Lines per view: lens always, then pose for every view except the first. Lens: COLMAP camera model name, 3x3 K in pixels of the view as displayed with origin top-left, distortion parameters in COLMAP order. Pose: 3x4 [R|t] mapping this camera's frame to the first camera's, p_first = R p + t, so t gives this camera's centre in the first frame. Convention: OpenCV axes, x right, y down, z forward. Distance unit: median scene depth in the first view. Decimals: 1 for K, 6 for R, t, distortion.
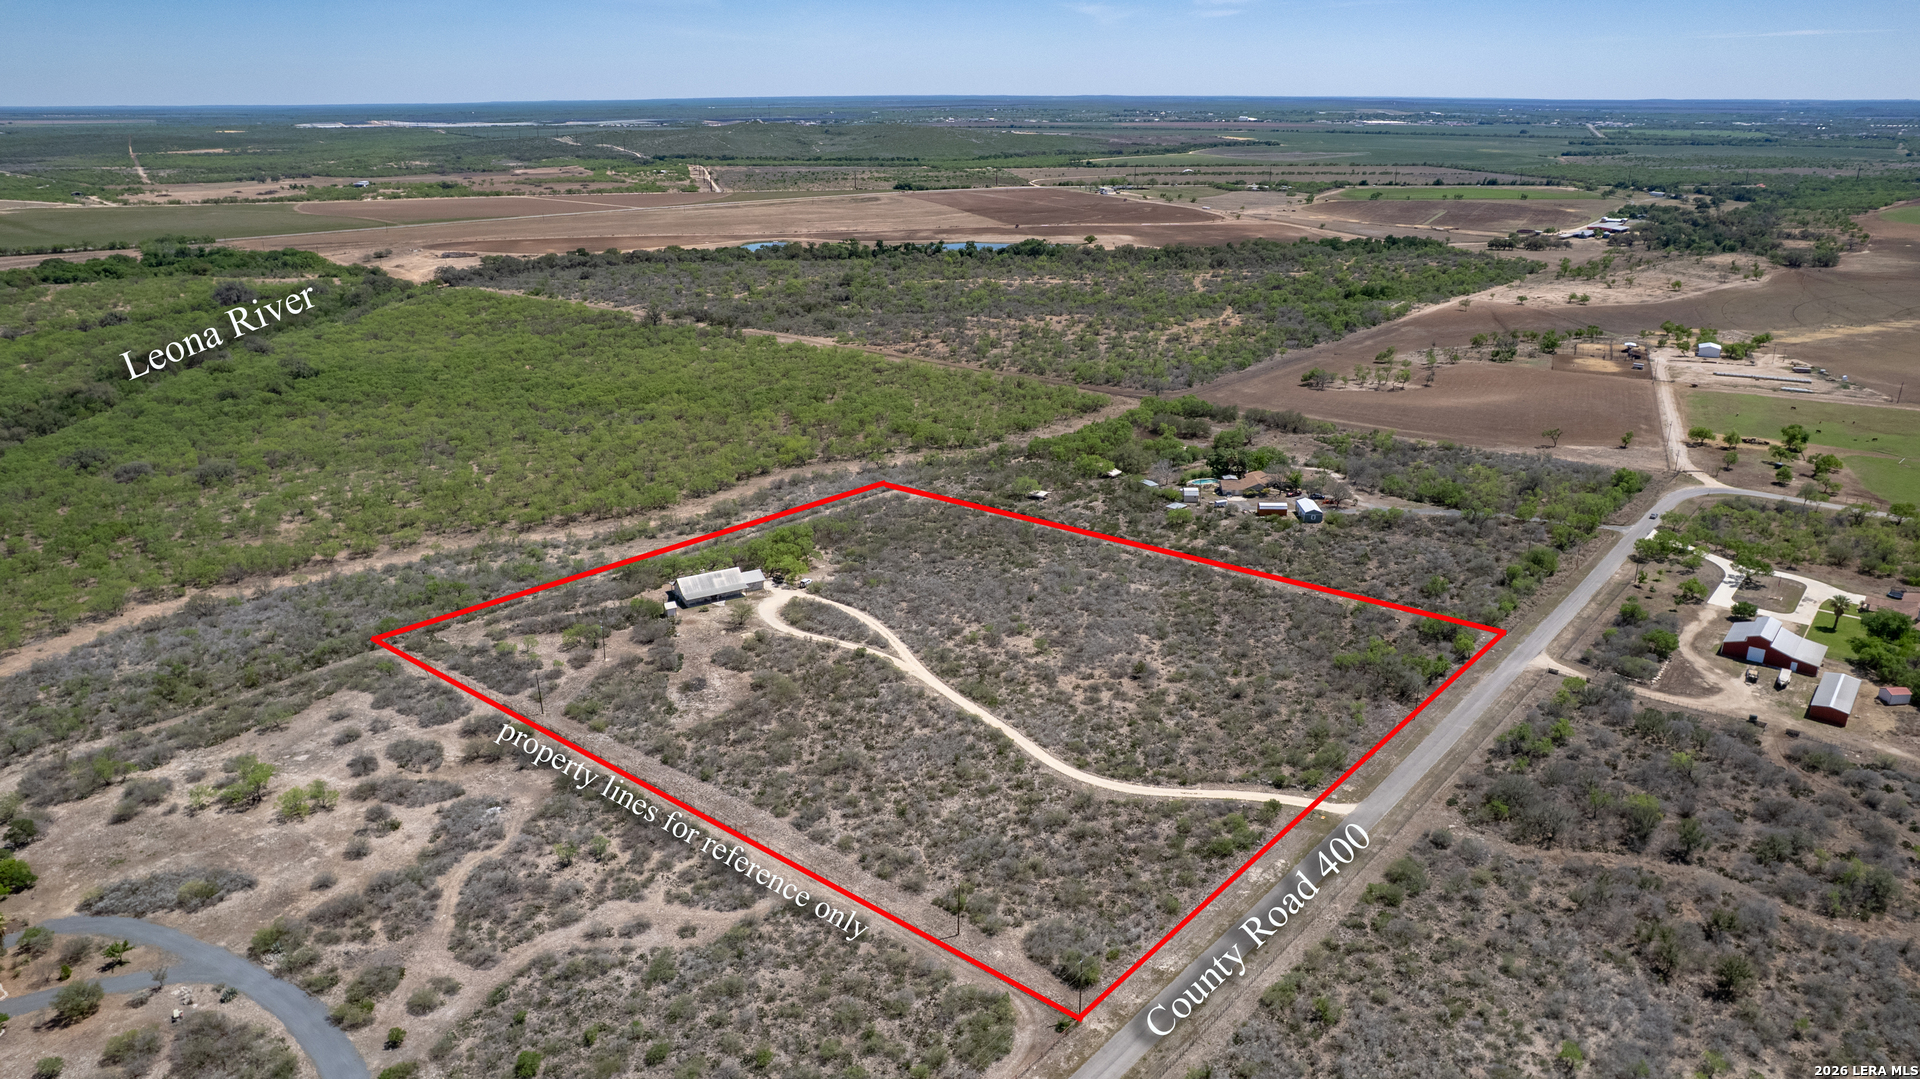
lens RADIAL K [[1273.6, 0, 960.0], [0, 1273.6, 539.5], [0, 0, 1]] dist [-0.040319, 0.002662]
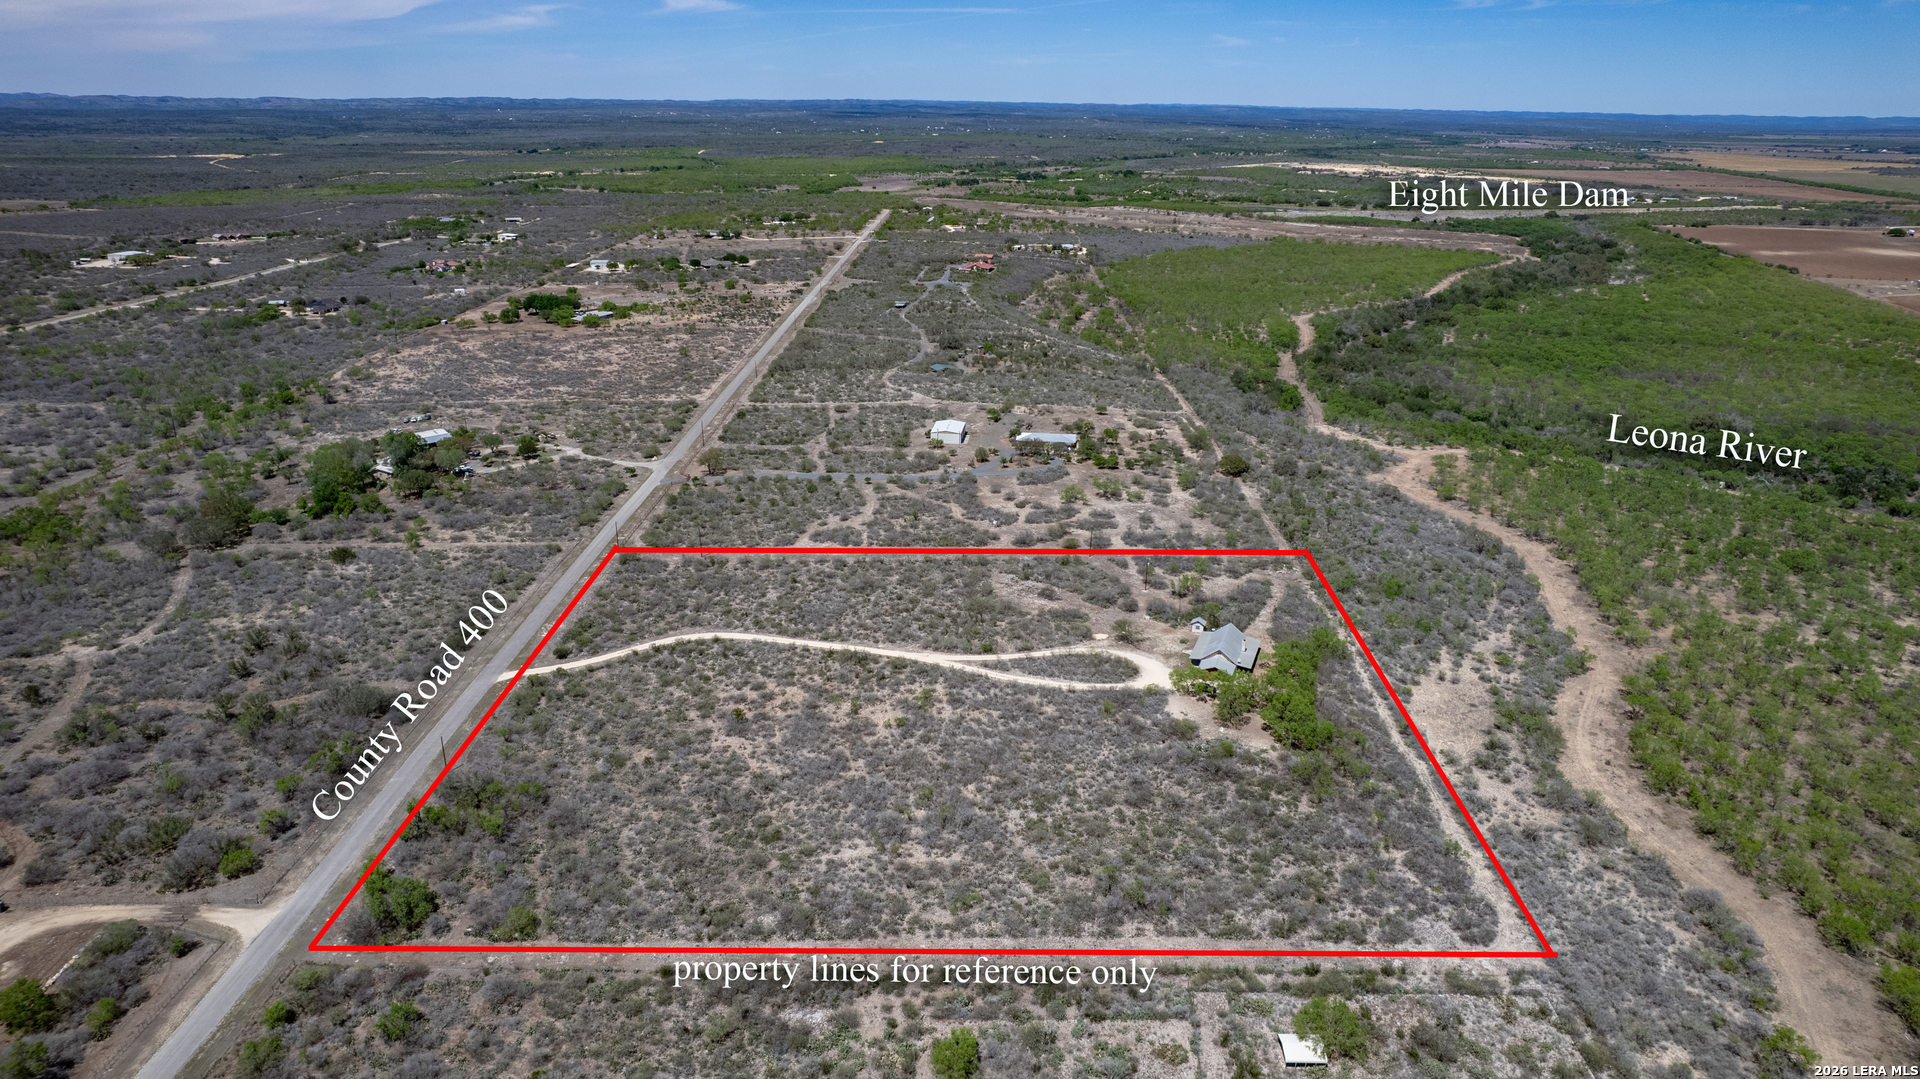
lens RADIAL K [[1255.7, 0, 947.2], [0, 1255.7, 541.2], [0, 0, 1]] dist [-0.040583, 0.005759]
pose [[-0.785497, 0.201237, -0.585233, 0.520787], [-0.216369, 0.796675, 0.564353, -0.542892], [0.579809, 0.569924, -0.582244, 1.504795]]
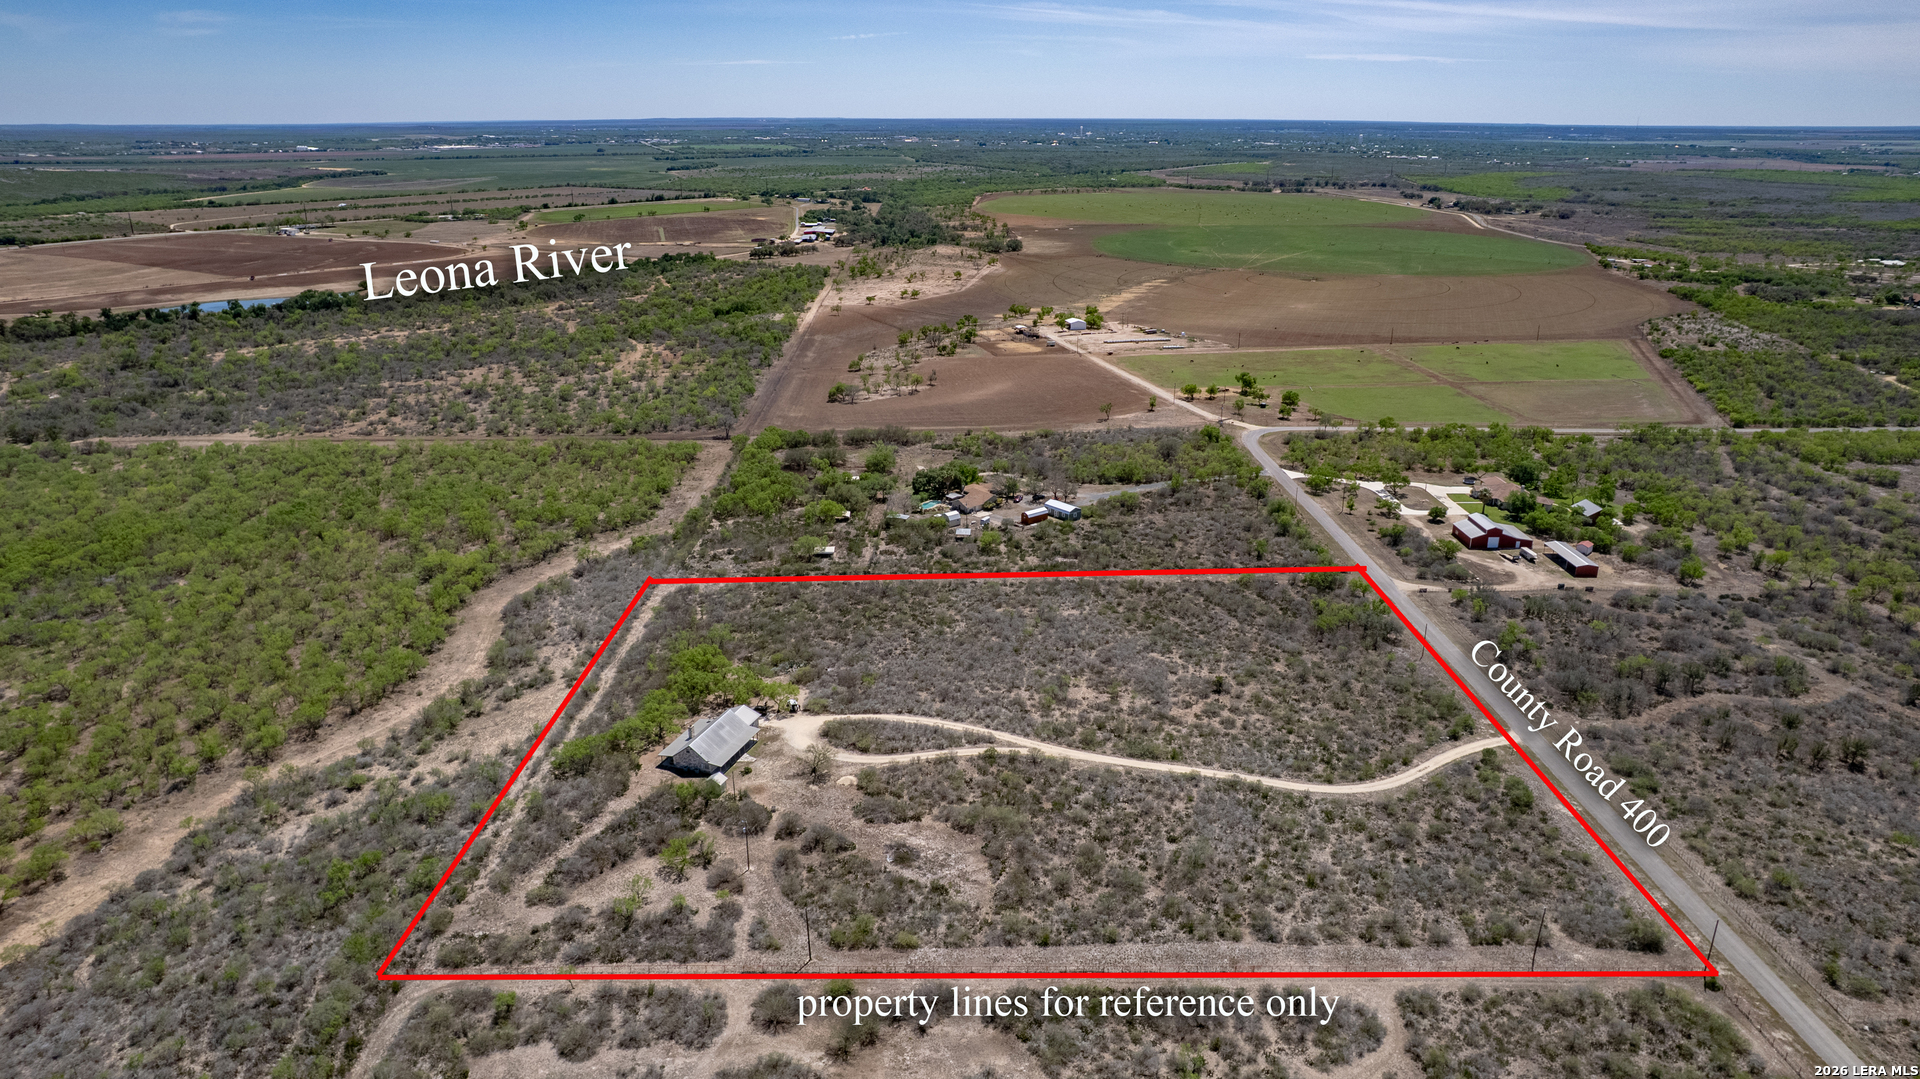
lens RADIAL K [[1255.7, 0, 947.2], [0, 1255.7, 541.2], [0, 0, 1]] dist [-0.040583, 0.005759]
pose [[0.765007, -0.207671, 0.609620, -0.583704], [0.214743, 0.974666, 0.062548, -0.111242], [-0.607165, 0.083062, 0.790222, 0.324197]]
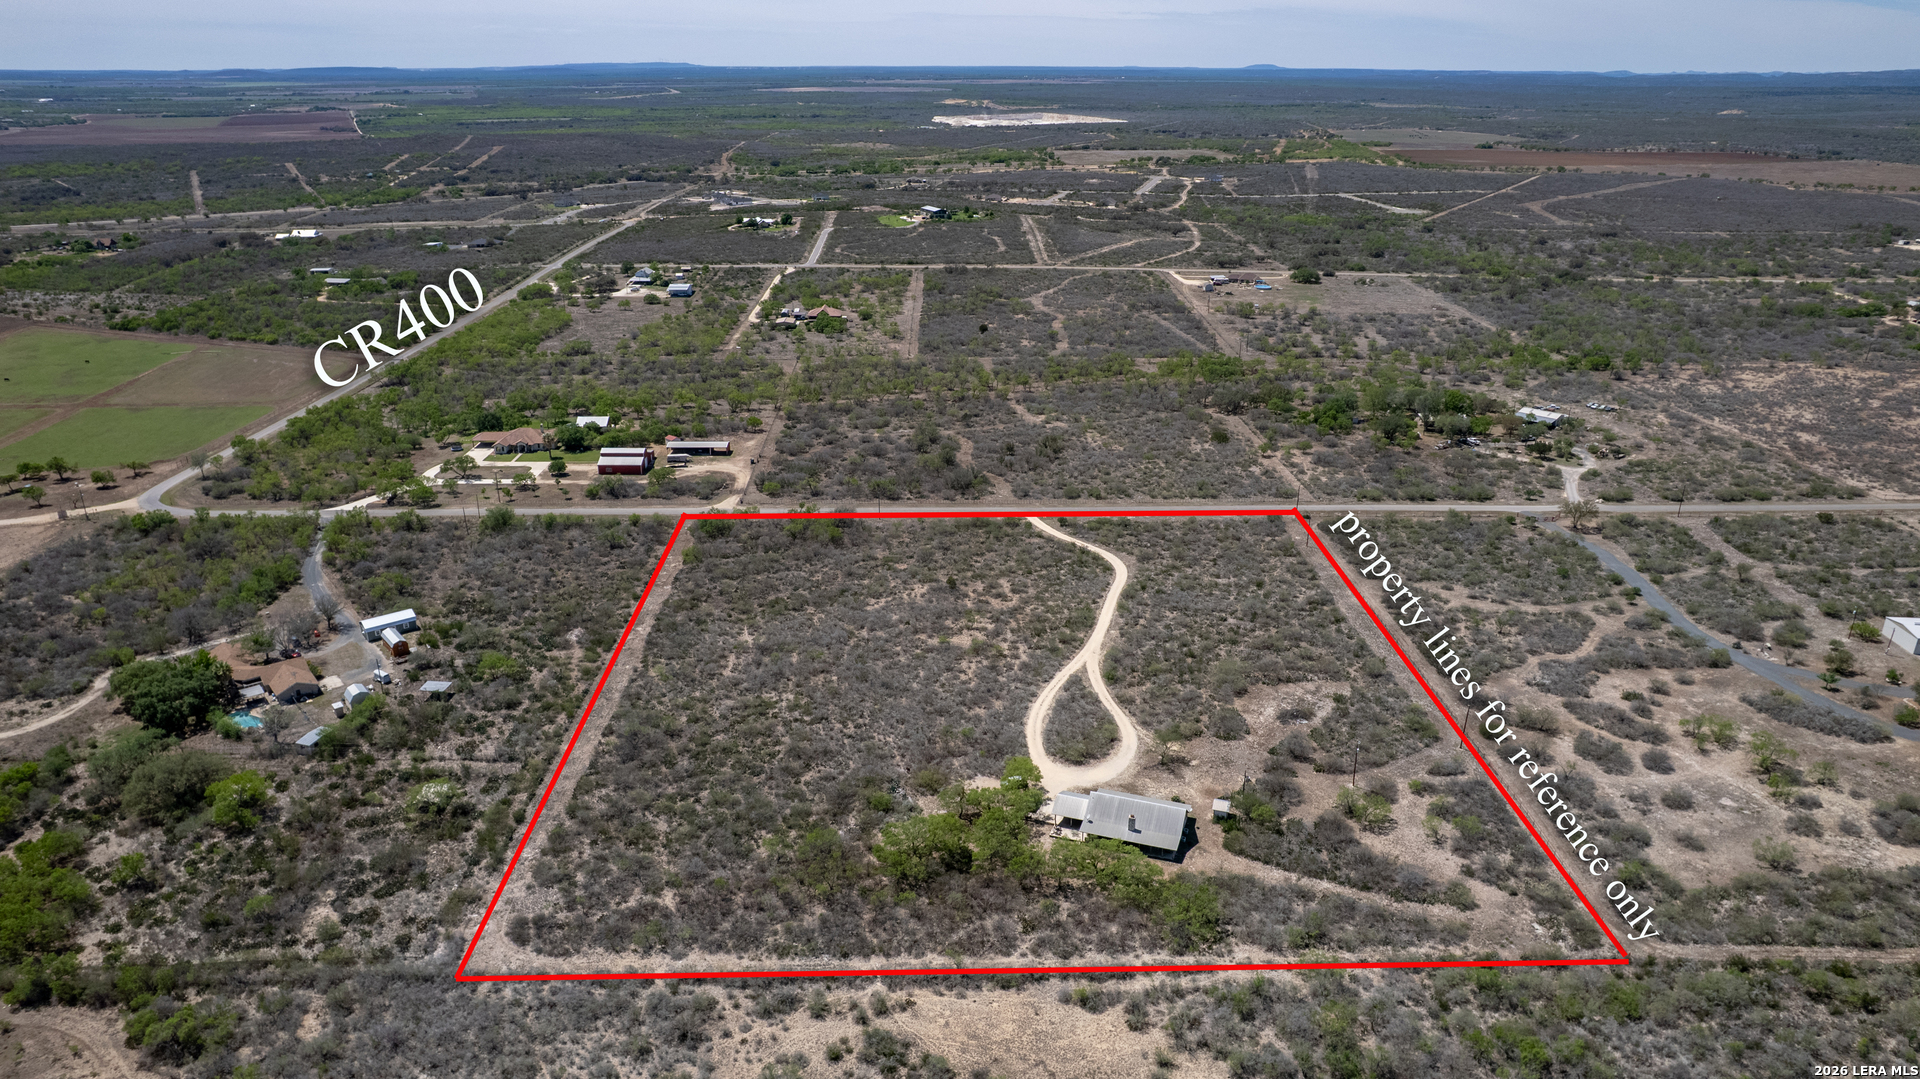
lens RADIAL K [[1255.7, 0, 947.2], [0, 1255.7, 541.2], [0, 0, 1]] dist [-0.040583, 0.005759]
pose [[-0.633955, -0.285938, 0.718568, -0.626012], [0.257412, 0.798145, 0.544705, -0.513989], [-0.729274, 0.530286, -0.432385, 1.411949]]
